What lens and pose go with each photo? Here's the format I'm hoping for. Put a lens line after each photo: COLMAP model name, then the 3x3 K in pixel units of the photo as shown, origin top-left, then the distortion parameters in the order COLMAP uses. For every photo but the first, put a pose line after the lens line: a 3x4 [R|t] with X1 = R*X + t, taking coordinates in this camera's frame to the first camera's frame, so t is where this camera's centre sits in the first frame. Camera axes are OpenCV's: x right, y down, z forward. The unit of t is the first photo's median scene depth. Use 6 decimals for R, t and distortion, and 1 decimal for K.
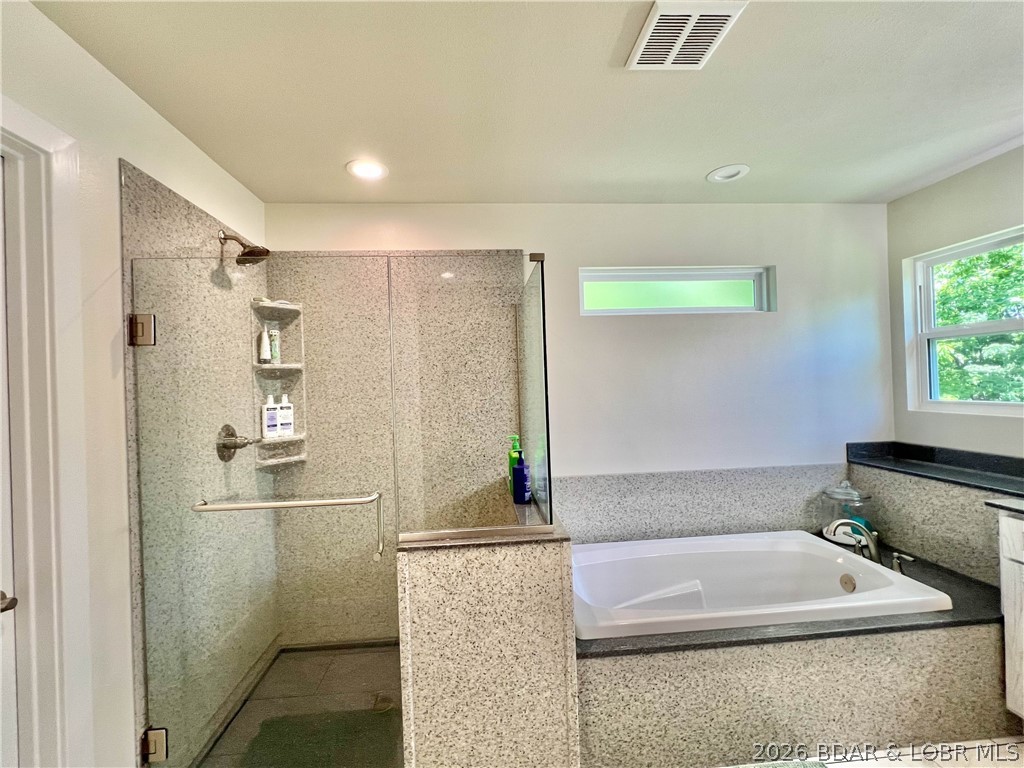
lens RADIAL K [[442.3, 0, 507.8], [0, 442.3, 382.8], [0, 0, 1]] dist [-0.001797, 0.000243]
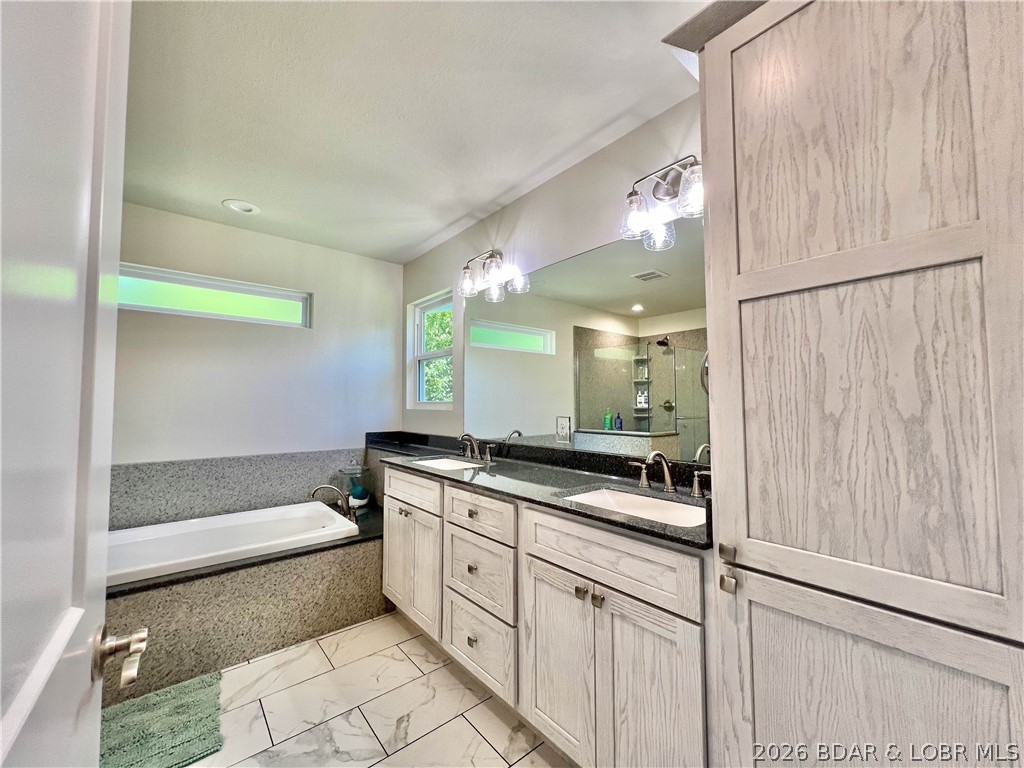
lens RADIAL K [[409.4, 0, 507.8], [0, 409.4, 383.3], [0, 0, 1]] dist [-0.002676, 0.000774]
pose [[0.818674, 0.058762, 0.571244, 0.589309], [-0.025290, 0.997475, -0.066363, 0.086057], [-0.573701, 0.039883, 0.818093, -0.402436]]
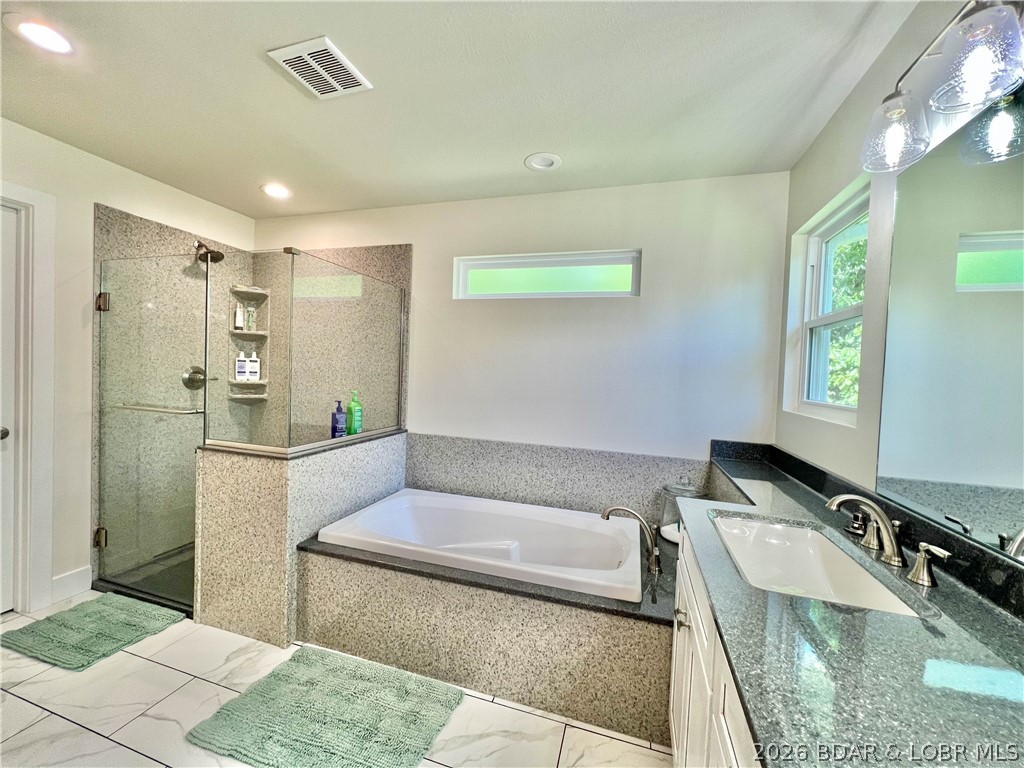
lens RADIAL K [[409.4, 0, 507.8], [0, 409.4, 383.3], [0, 0, 1]] dist [-0.002676, 0.000774]
pose [[0.926080, 0.080065, -0.368736, 1.001070], [-0.068801, 0.996676, 0.043620, 0.016675], [0.371003, -0.015026, 0.928510, 0.072677]]
